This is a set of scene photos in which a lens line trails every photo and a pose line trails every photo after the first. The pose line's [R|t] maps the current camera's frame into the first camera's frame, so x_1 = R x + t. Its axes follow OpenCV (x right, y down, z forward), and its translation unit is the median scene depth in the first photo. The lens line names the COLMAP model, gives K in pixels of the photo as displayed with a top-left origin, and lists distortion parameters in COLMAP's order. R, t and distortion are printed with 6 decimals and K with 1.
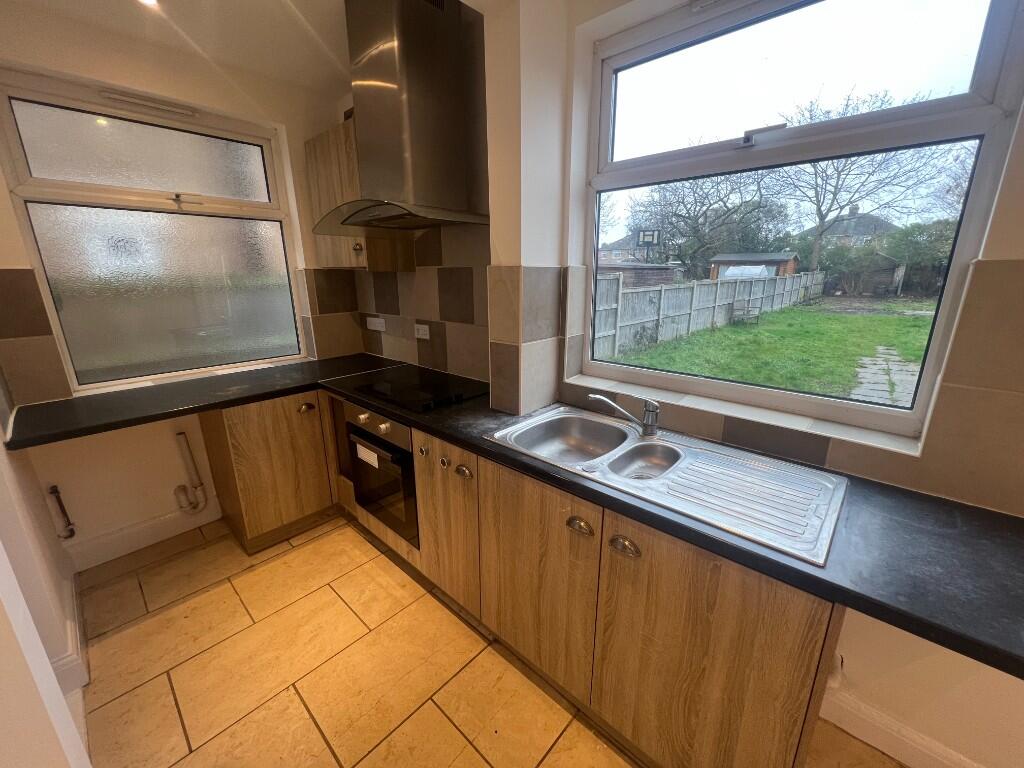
lens RADIAL K [[409.8, 0, 511.9], [0, 409.8, 385.7], [0, 0, 1]] dist [-0.001677, 0.000305]
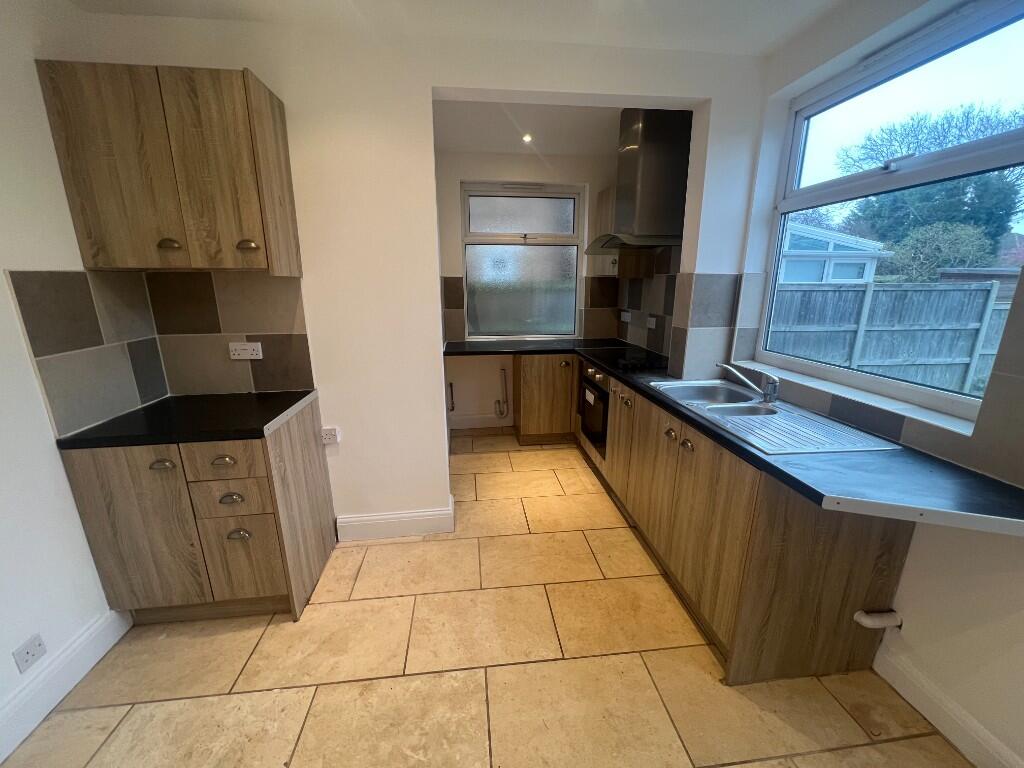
lens RADIAL K [[409.8, 0, 510.6], [0, 409.8, 386.5], [0, 0, 1]] dist [-0.001677, 0.000305]
pose [[0.754120, 0.165590, -0.635518, 0.386914], [-0.177498, 0.983068, 0.045523, 0.112357], [0.632295, 0.078473, 0.770743, -0.370010]]
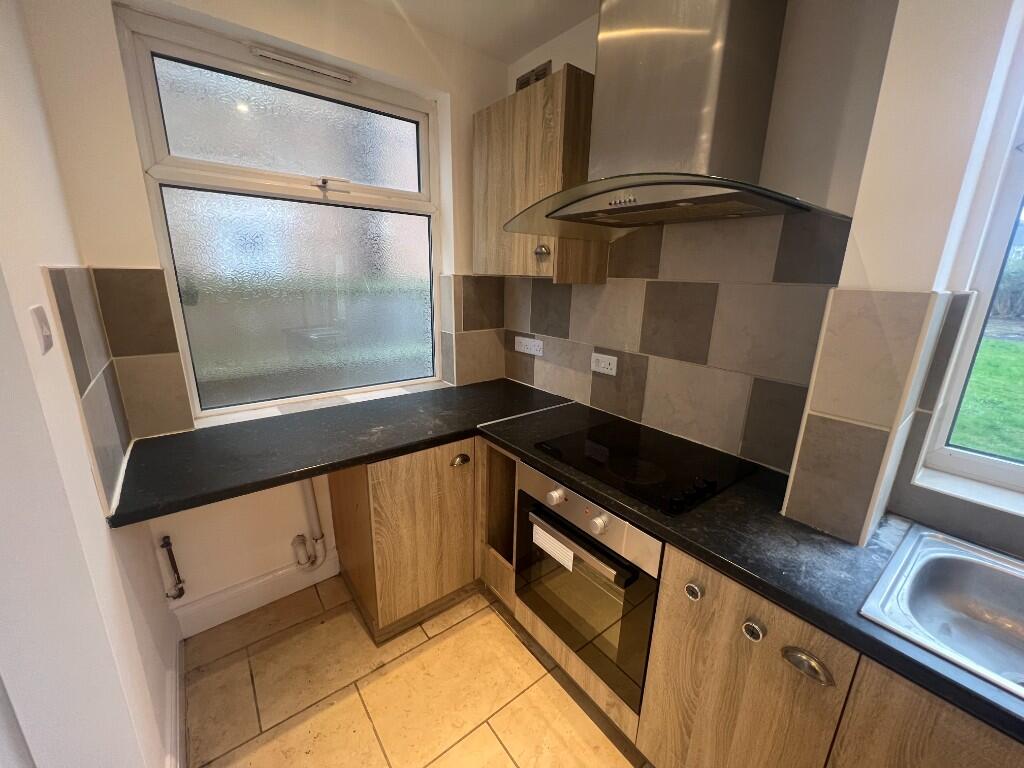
lens RADIAL K [[410.0, 0, 513.3], [0, 410.0, 386.1], [0, 0, 1]] dist [-0.002003, 0.000301]
pose [[0.985911, 0.071058, -0.151427, -0.324750], [-0.071839, 0.997416, 0.000311, -0.097636], [0.151058, 0.010572, 0.988468, 0.286128]]
